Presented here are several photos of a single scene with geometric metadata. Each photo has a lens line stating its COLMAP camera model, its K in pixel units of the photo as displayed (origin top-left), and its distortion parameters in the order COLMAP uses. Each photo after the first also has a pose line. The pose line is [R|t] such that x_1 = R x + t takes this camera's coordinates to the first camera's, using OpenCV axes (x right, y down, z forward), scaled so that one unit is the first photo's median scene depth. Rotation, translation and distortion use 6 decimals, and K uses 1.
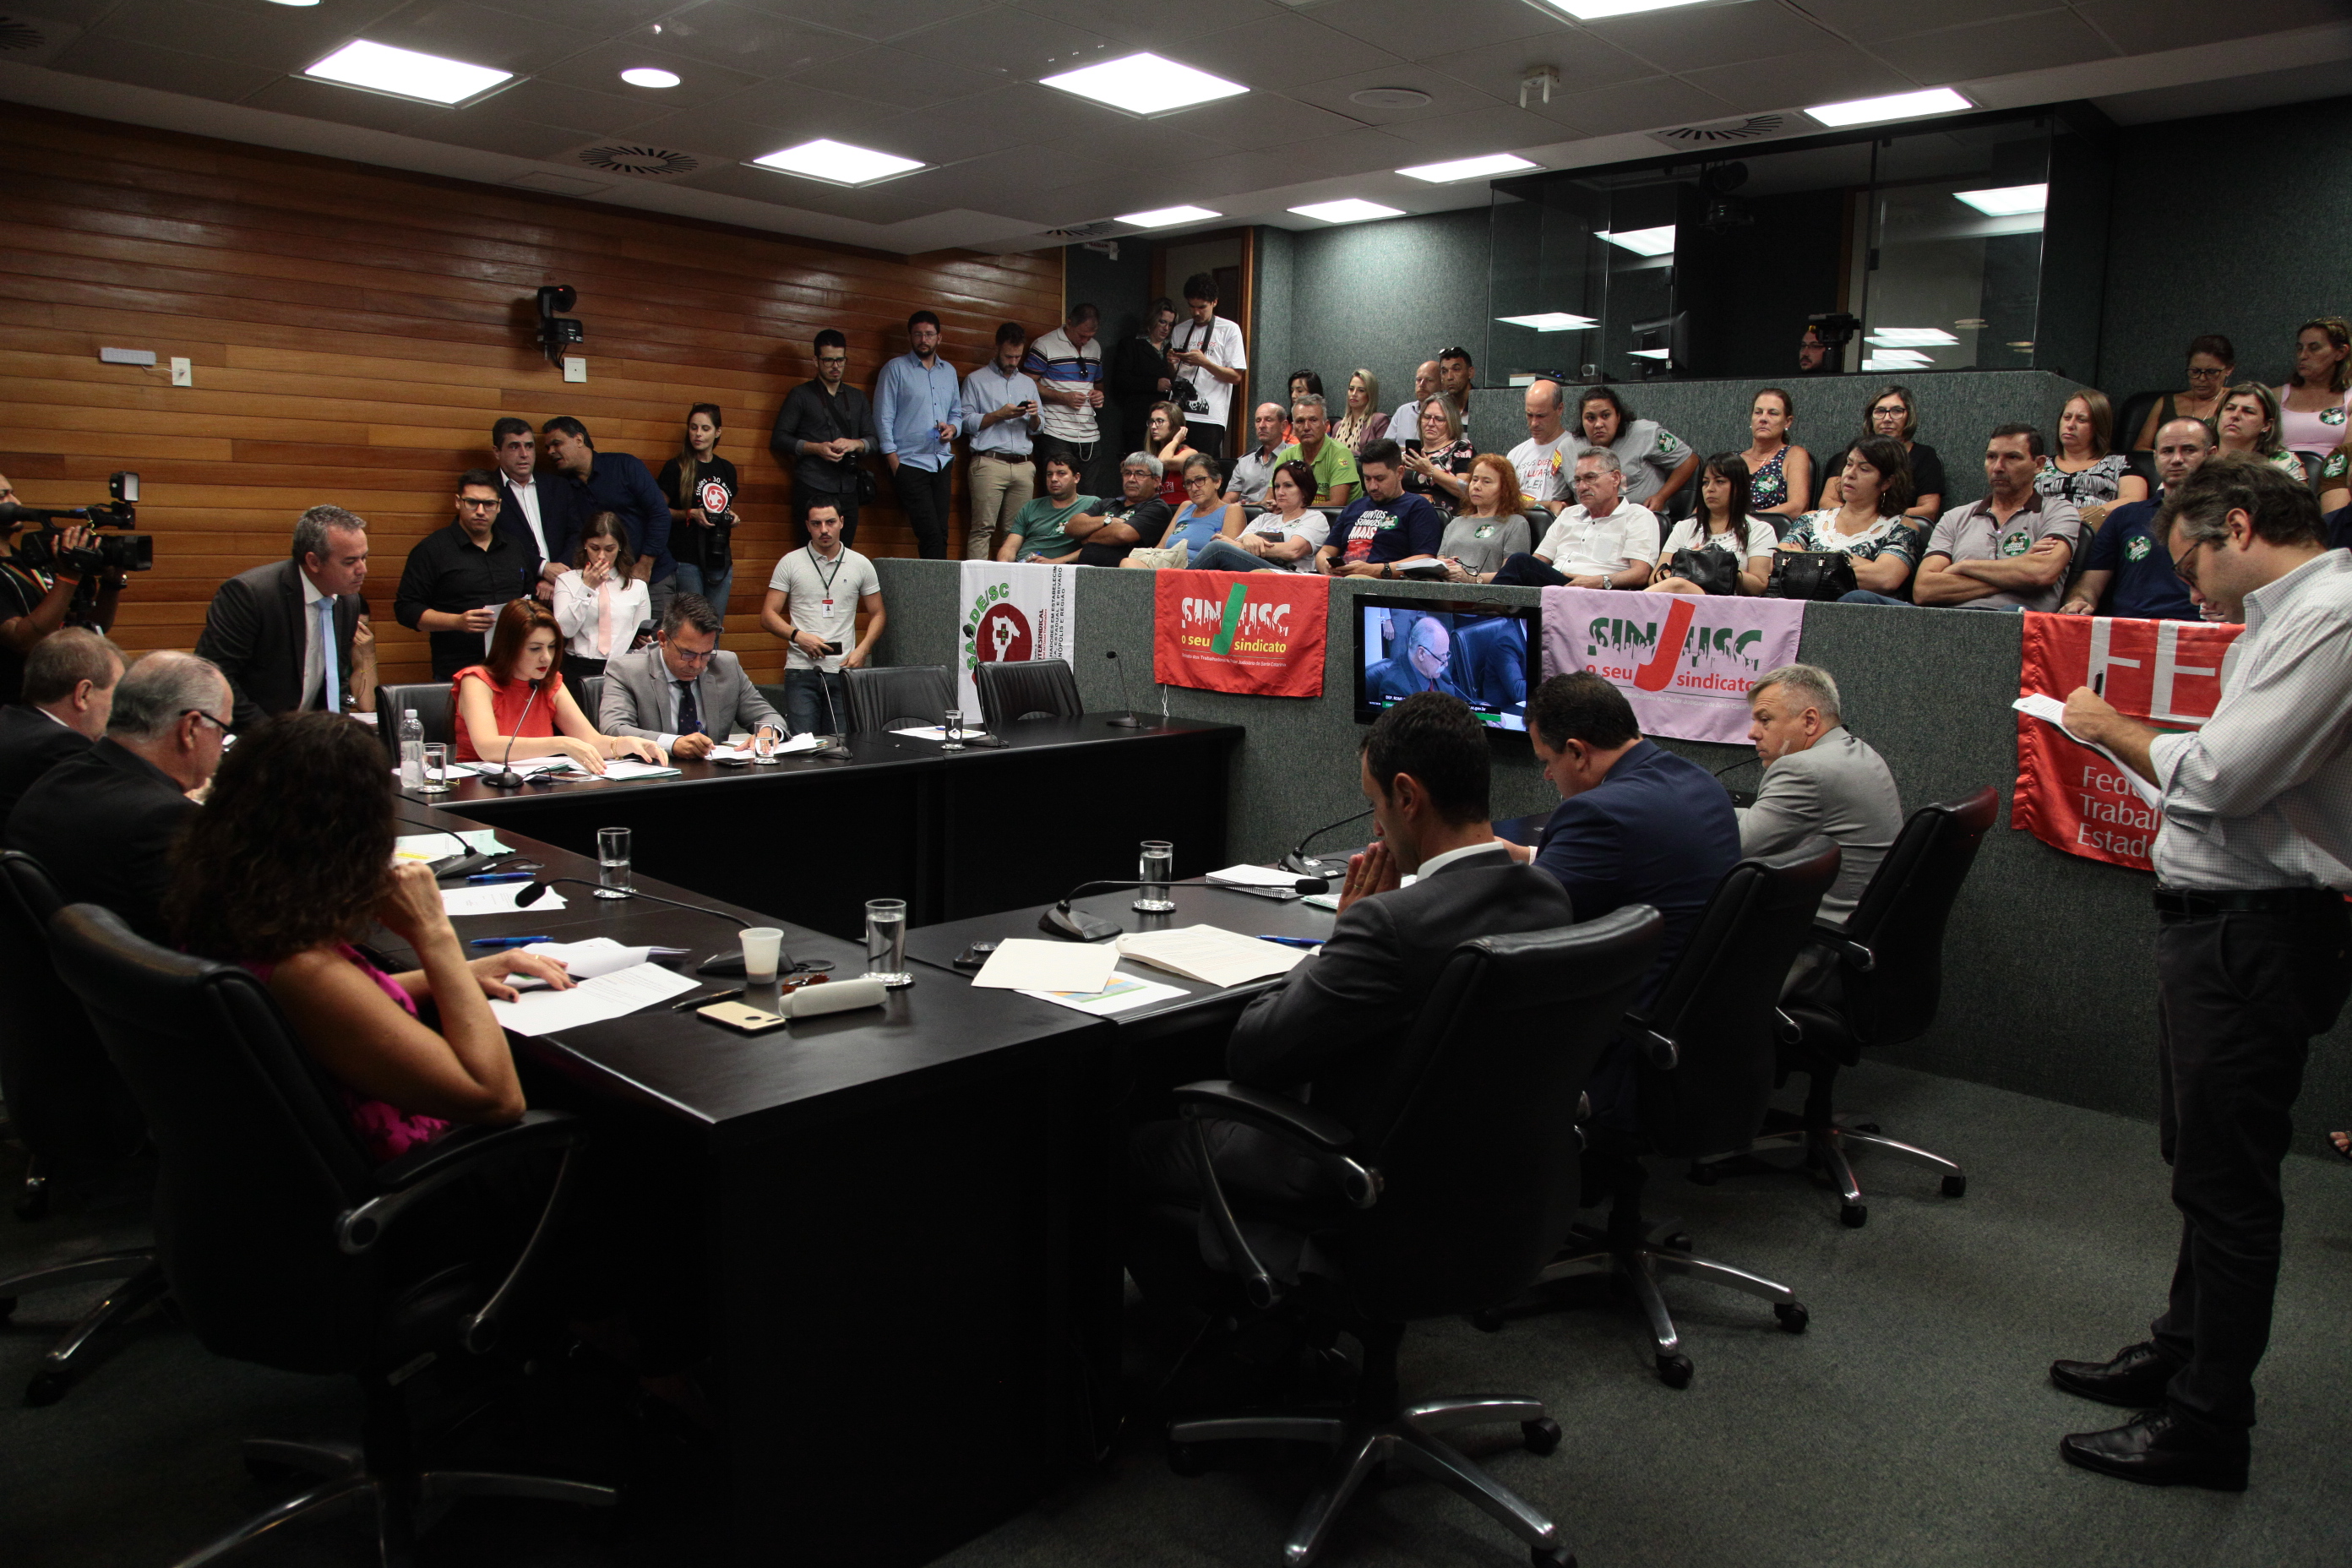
lens RADIAL K [[1637.2, 0, 1176.0], [0, 1637.2, 784.0], [0, 0, 1]] dist [-0.115581, 0.077447]
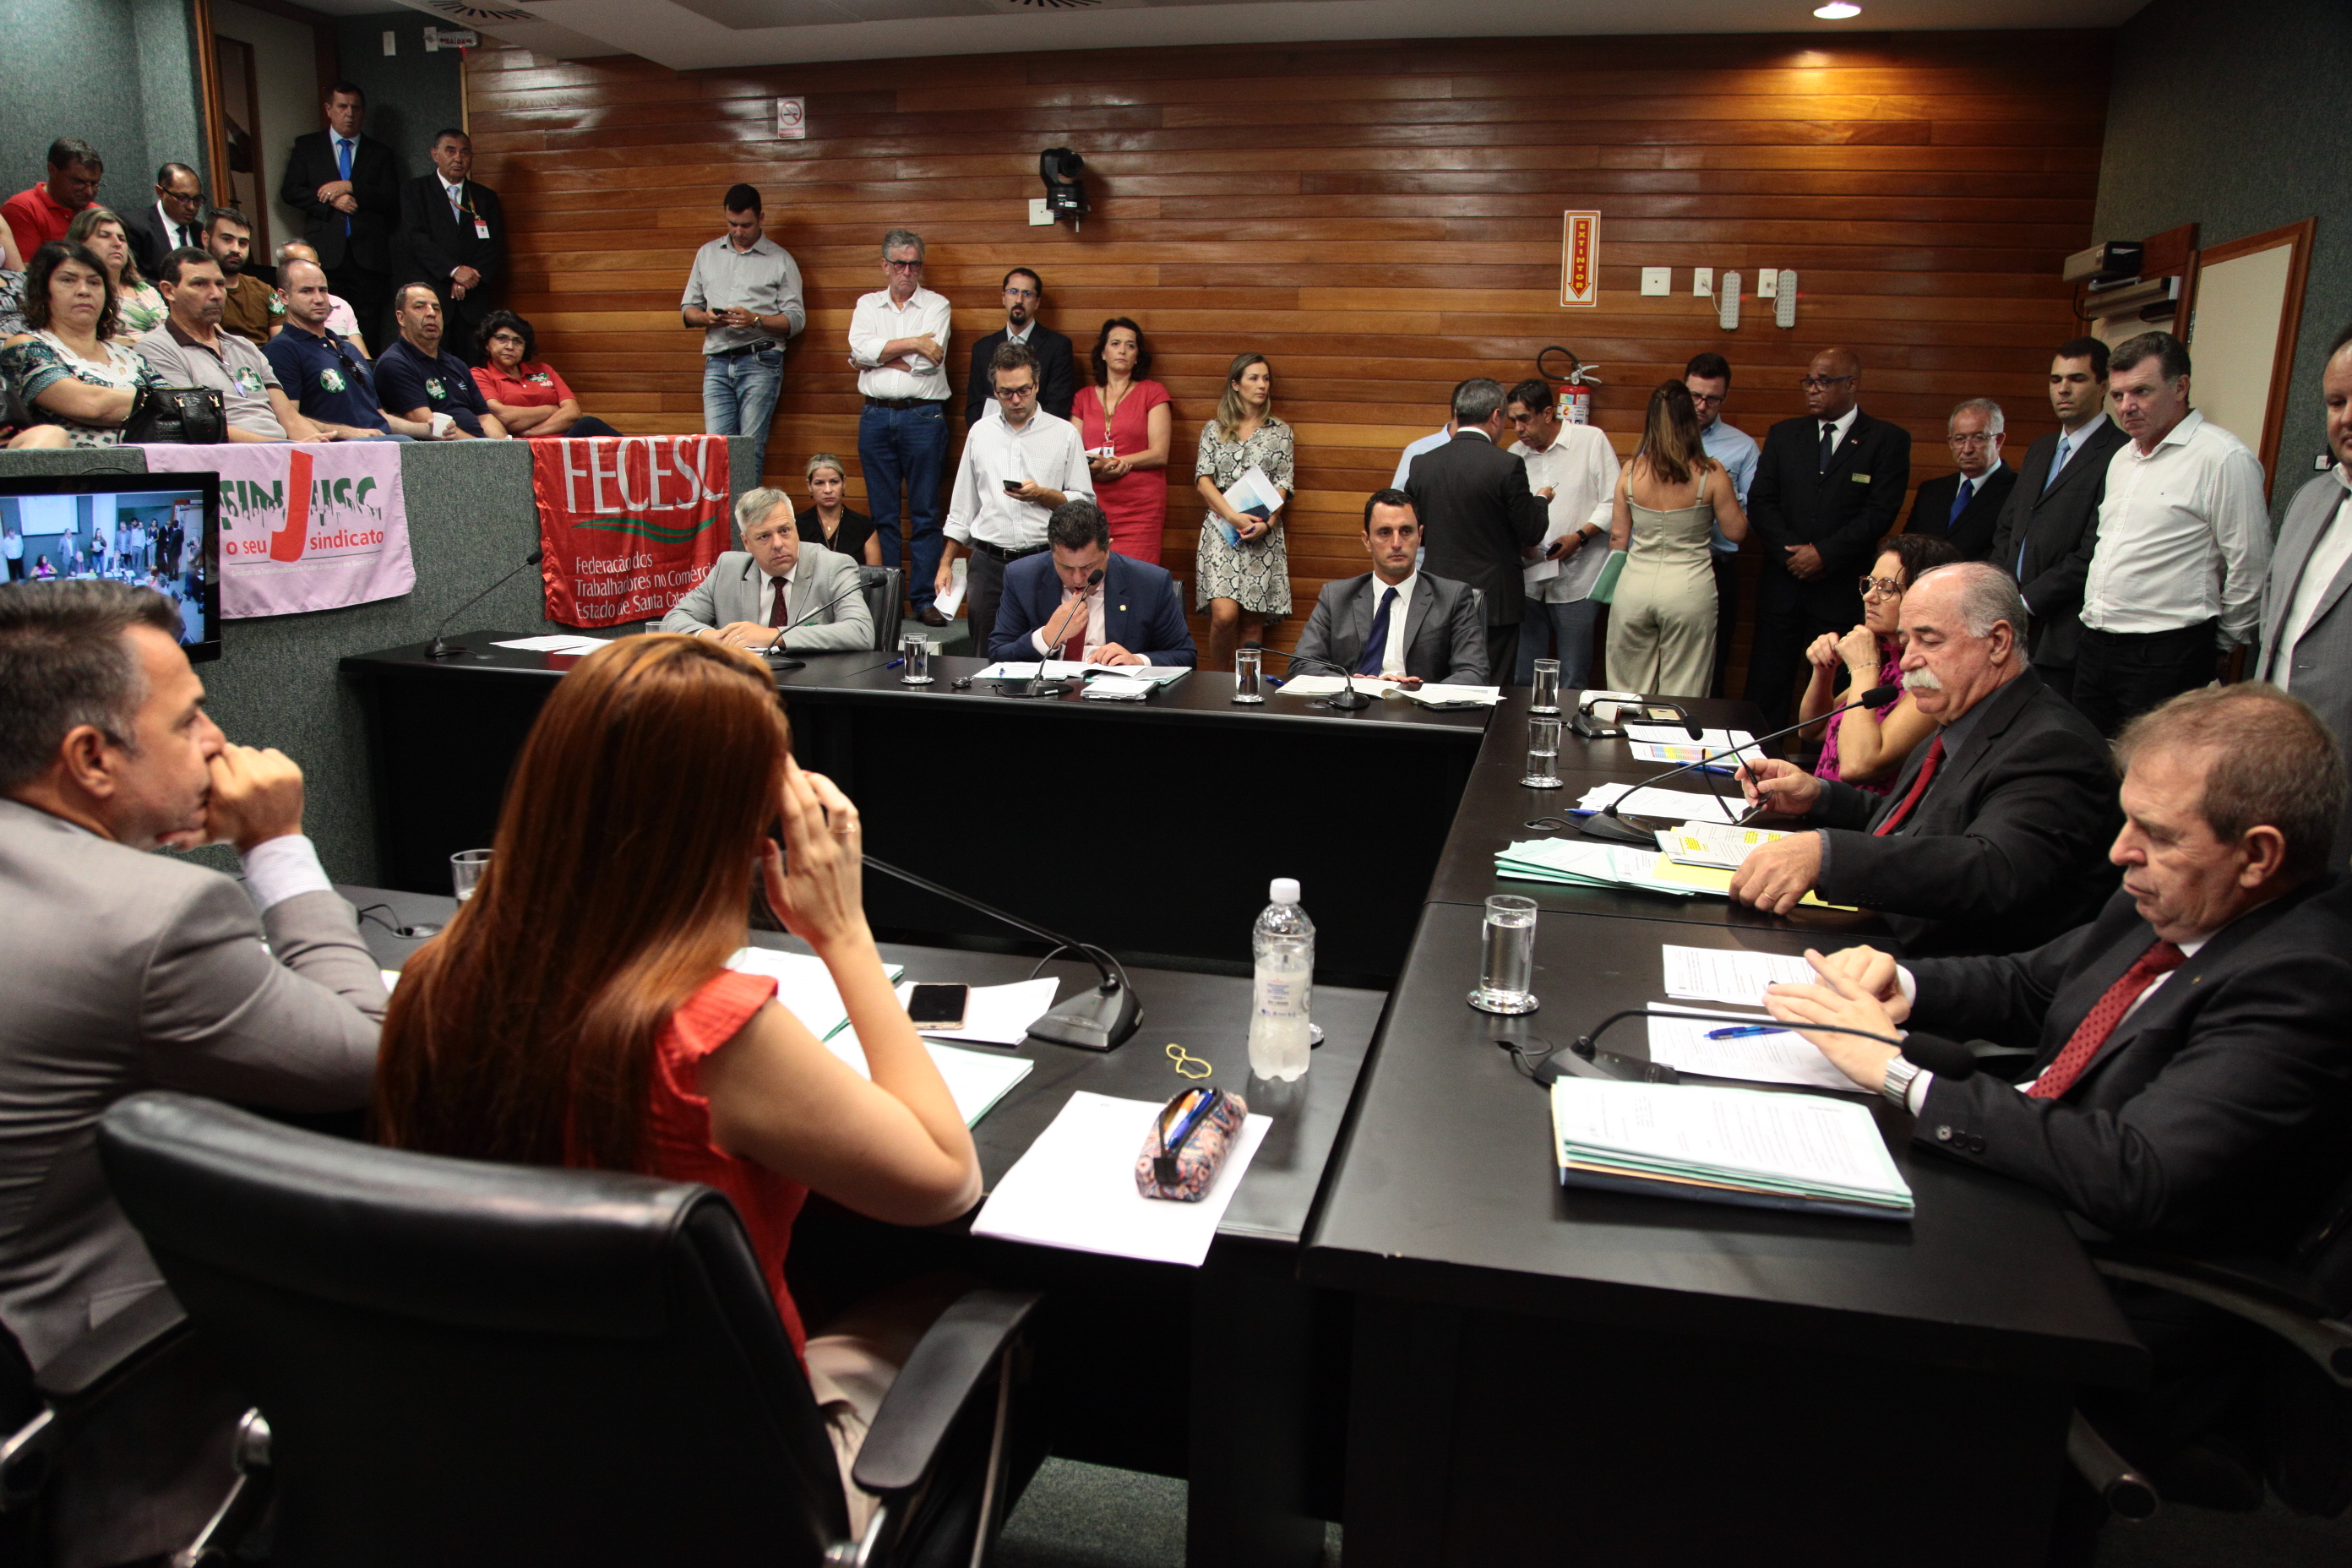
lens RADIAL K [[1637.2, 0, 1176.0], [0, 1637.2, 784.0], [0, 0, 1]] dist [-0.115581, 0.077447]
pose [[-0.490065, -0.226192, 0.841827, -0.605112], [0.093675, 0.946488, 0.308846, -0.147323], [-0.866638, 0.230213, -0.442652, 0.912885]]
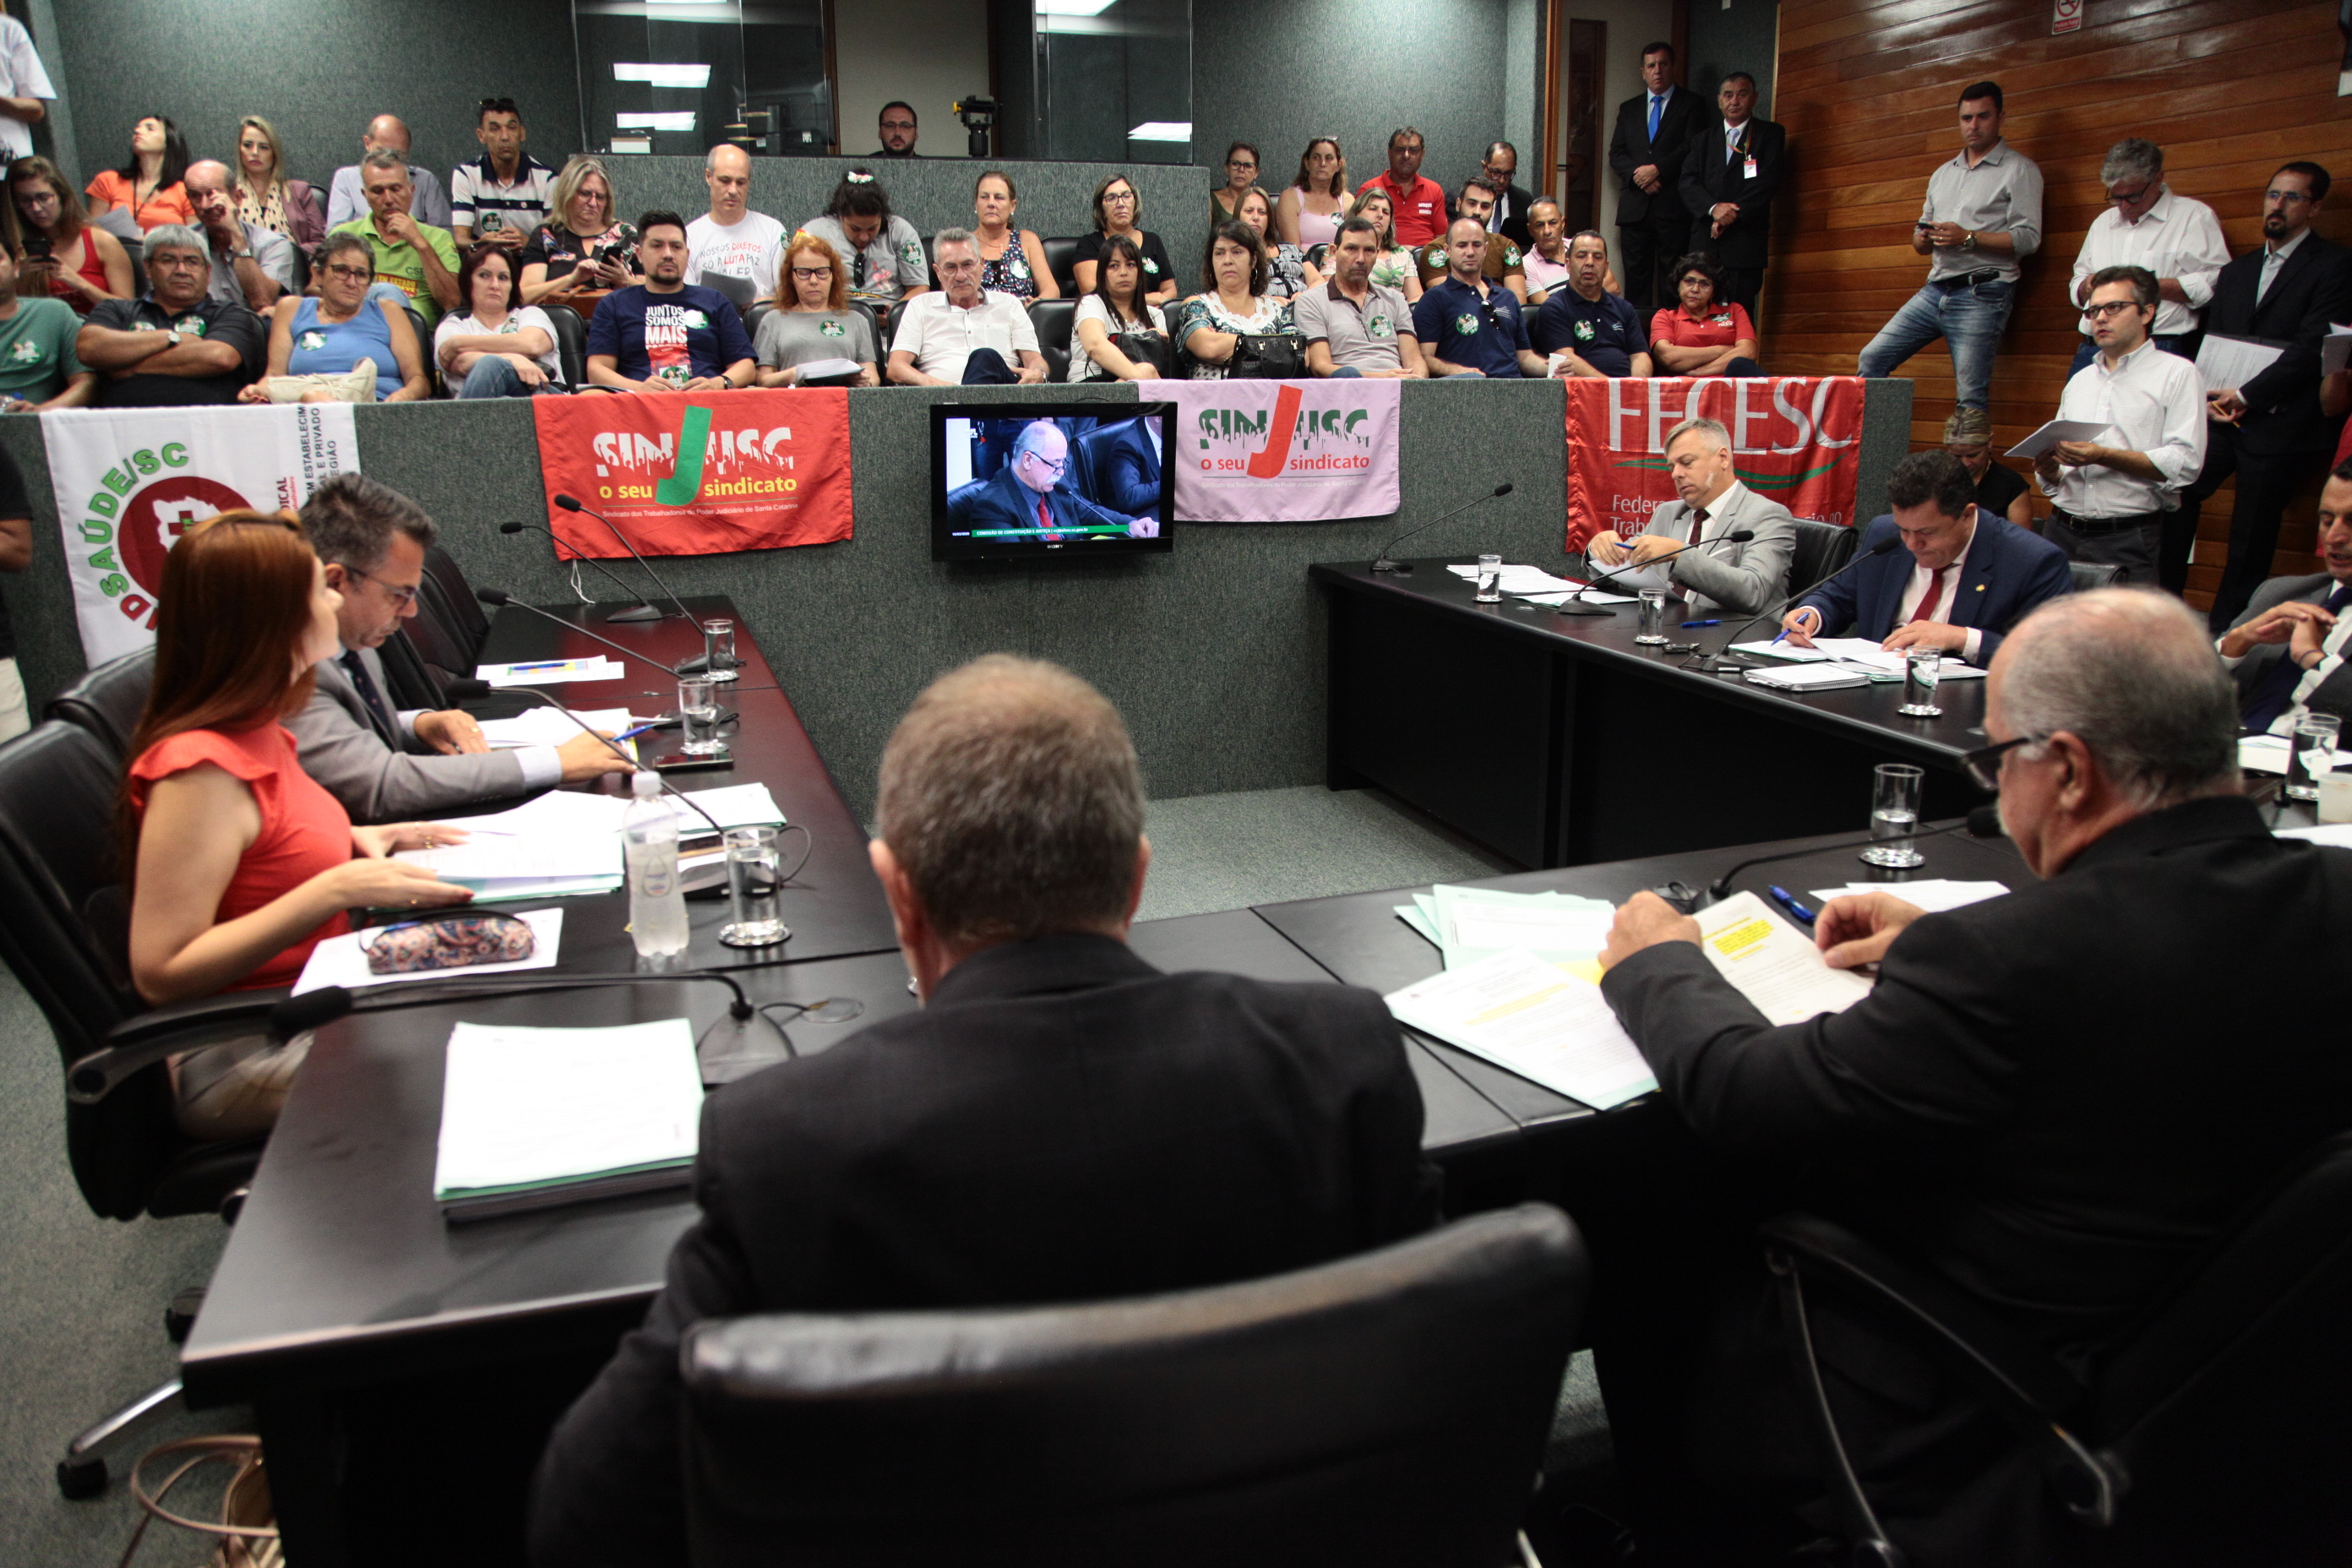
lens RADIAL K [[1637.2, 0, 1176.0], [0, 1637.2, 784.0], [0, 0, 1]] dist [-0.115581, 0.077447]
pose [[0.464833, -0.254515, 0.848029, -0.593104], [0.152120, 0.966508, 0.206692, -0.084504], [-0.872233, 0.032925, 0.487981, 0.513906]]
